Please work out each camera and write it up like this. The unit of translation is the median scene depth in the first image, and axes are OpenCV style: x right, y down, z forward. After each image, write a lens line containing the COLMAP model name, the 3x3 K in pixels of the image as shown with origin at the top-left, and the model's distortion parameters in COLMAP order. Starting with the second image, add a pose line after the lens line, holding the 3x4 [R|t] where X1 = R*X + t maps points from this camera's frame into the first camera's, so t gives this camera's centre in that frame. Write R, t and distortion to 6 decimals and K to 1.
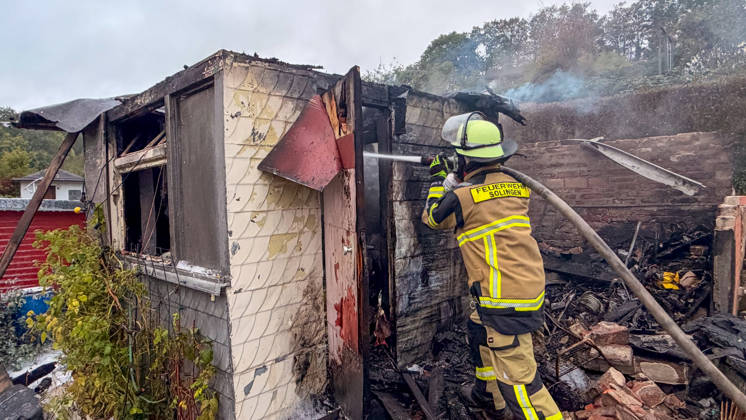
lens RADIAL K [[416.1, 0, 366.3], [0, 416.1, 208.7], [0, 0, 1]] dist [-0.000578, -0.000104]
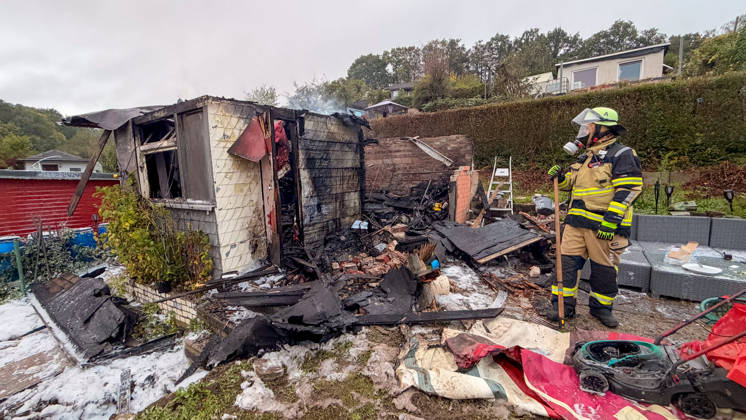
lens RADIAL K [[294.0, 0, 363.5], [0, 294.0, 205.8], [0, 0, 1]] dist [-0.000470, -0.000025]
pose [[0.984615, -0.026759, 0.172675, 0.145312], [0.012209, 0.996325, 0.084781, 0.052638], [-0.174309, -0.081368, 0.981323, -0.565265]]
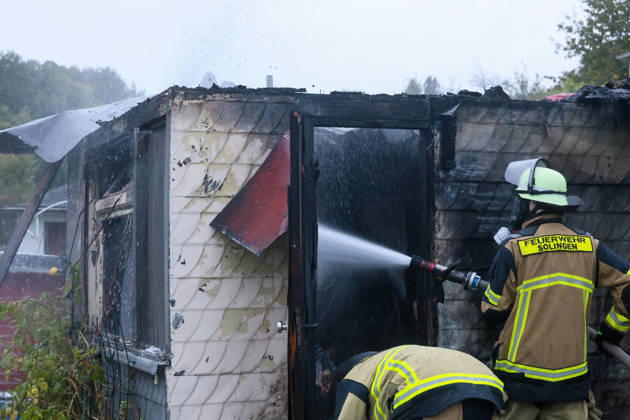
lens RADIAL K [[1172.7, 0, 403.5], [0, 1172.7, 210.3], [0, 0, 1]] dist [-0.181317, 0.187124]
pose [[0.931641, 0.006605, -0.363319, 0.841731], [-0.031477, 0.997544, -0.062579, 0.004802], [0.362013, 0.069737, 0.929561, -0.898998]]
